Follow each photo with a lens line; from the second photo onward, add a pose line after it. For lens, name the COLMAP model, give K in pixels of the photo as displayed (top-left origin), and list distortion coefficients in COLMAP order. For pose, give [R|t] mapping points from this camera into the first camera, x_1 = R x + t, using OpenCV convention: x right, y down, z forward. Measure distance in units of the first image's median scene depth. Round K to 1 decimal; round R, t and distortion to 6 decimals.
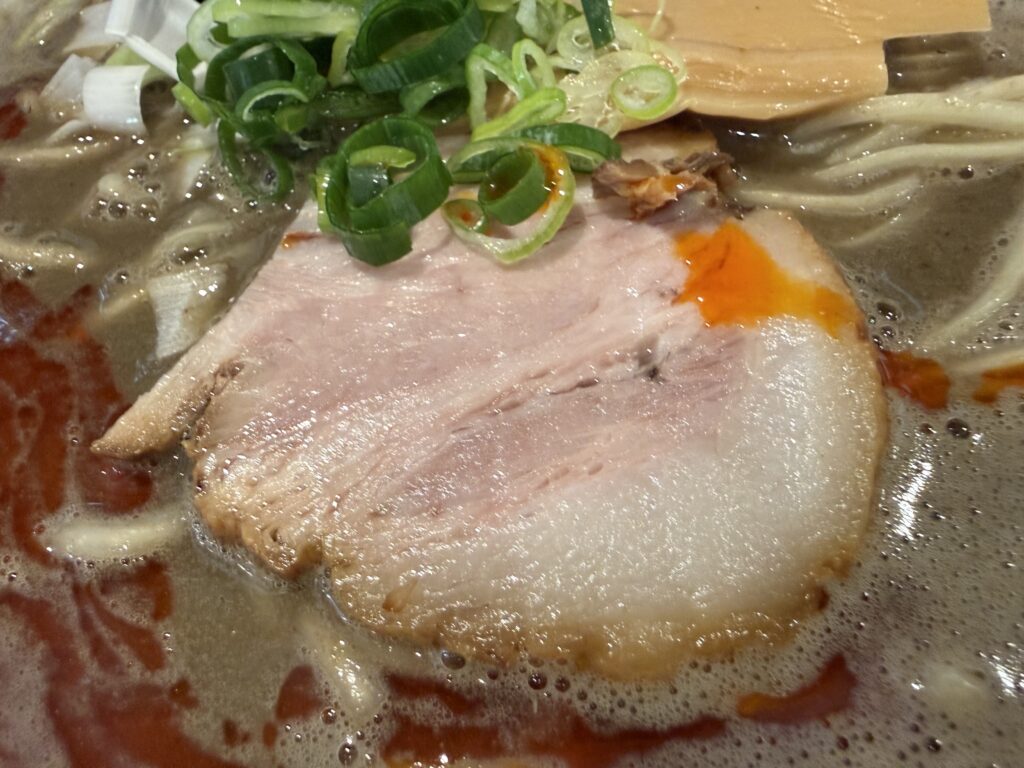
lens RADIAL K [[776.9, 0, 433.5], [0, 776.9, 383.5], [0, 0, 1]] dist [0.003230, -0.000303]
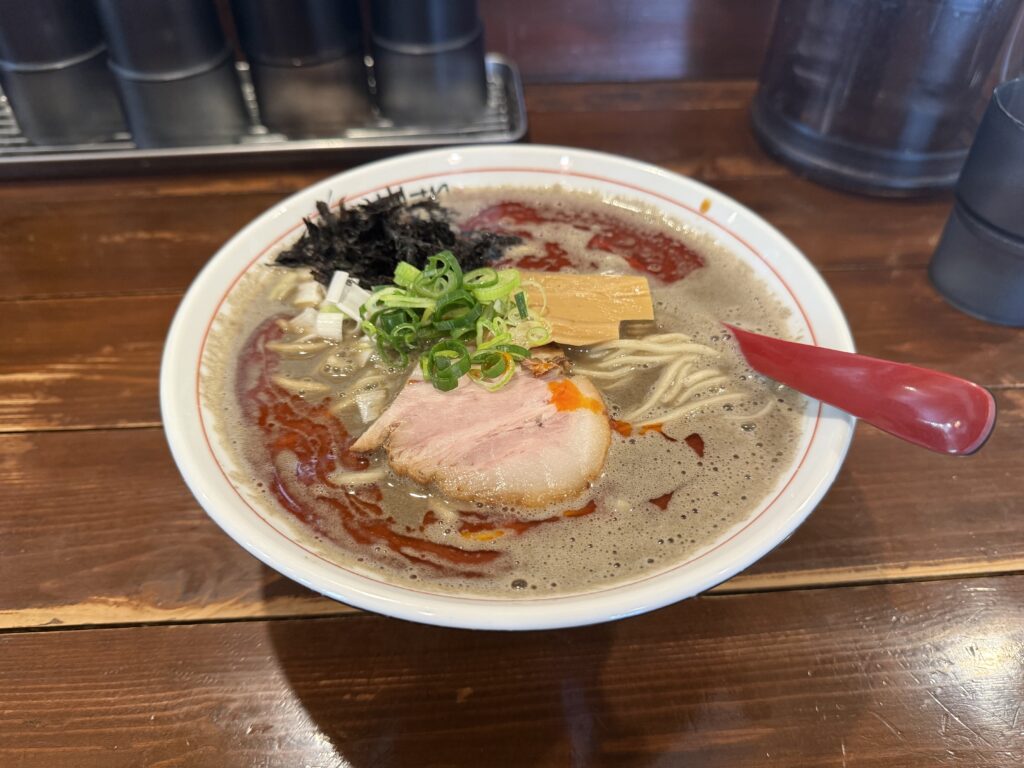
lens RADIAL K [[722.5, 0, 512.0], [0, 722.5, 384.0], [0, 0, 1]] dist [0.056284, -0.096670]
pose [[0.985774, 0.028246, 0.165688, -0.272461], [0.011136, 0.972636, -0.232068, 0.436609], [-0.167709, 0.230612, 0.958484, -1.562272]]
